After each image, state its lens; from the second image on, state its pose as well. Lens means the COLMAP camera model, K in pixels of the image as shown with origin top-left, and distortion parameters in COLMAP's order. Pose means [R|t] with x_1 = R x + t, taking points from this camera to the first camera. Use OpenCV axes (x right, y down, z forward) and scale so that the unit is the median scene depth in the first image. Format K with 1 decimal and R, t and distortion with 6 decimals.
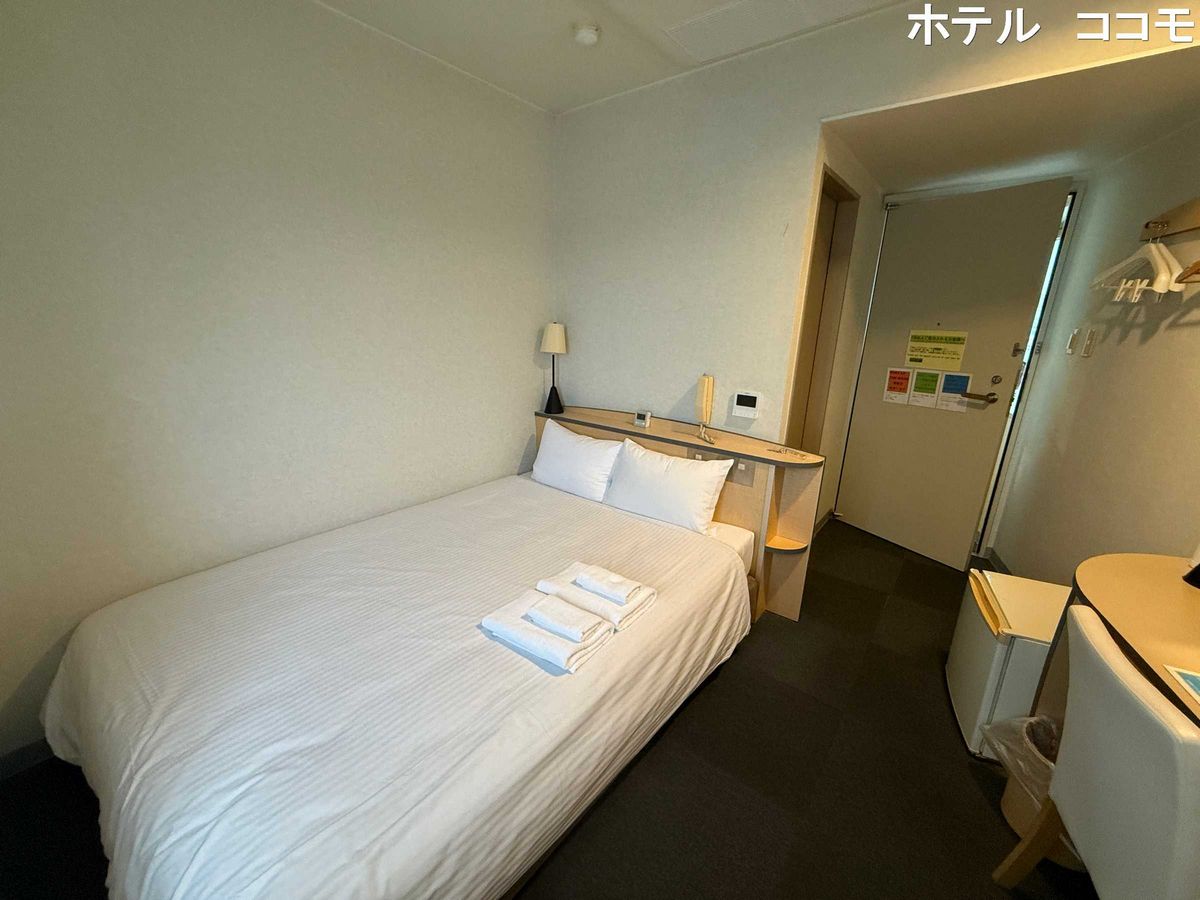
lens RADIAL K [[474.0, 0, 600.0], [0, 474.0, 450.0], [0, 0, 1]] dist [-0.000061, -0.000069]
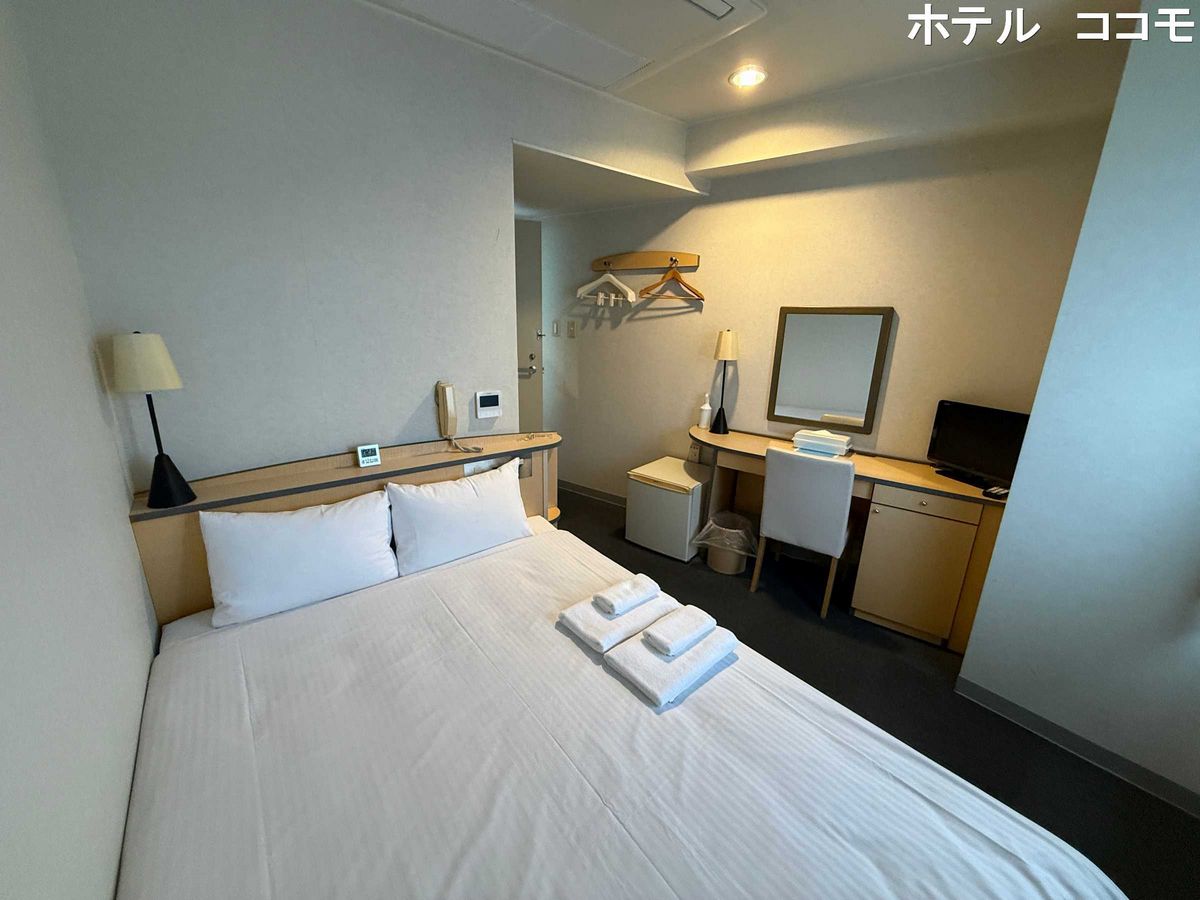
lens RADIAL K [[474.0, 0, 600.0], [0, 474.0, 450.0], [0, 0, 1]] dist [-0.000061, -0.000069]
pose [[0.238468, -0.276078, 0.931082, -0.586280], [0.262453, 0.941388, 0.211914, -0.154974], [-0.935014, 0.193830, 0.296948, 0.499722]]
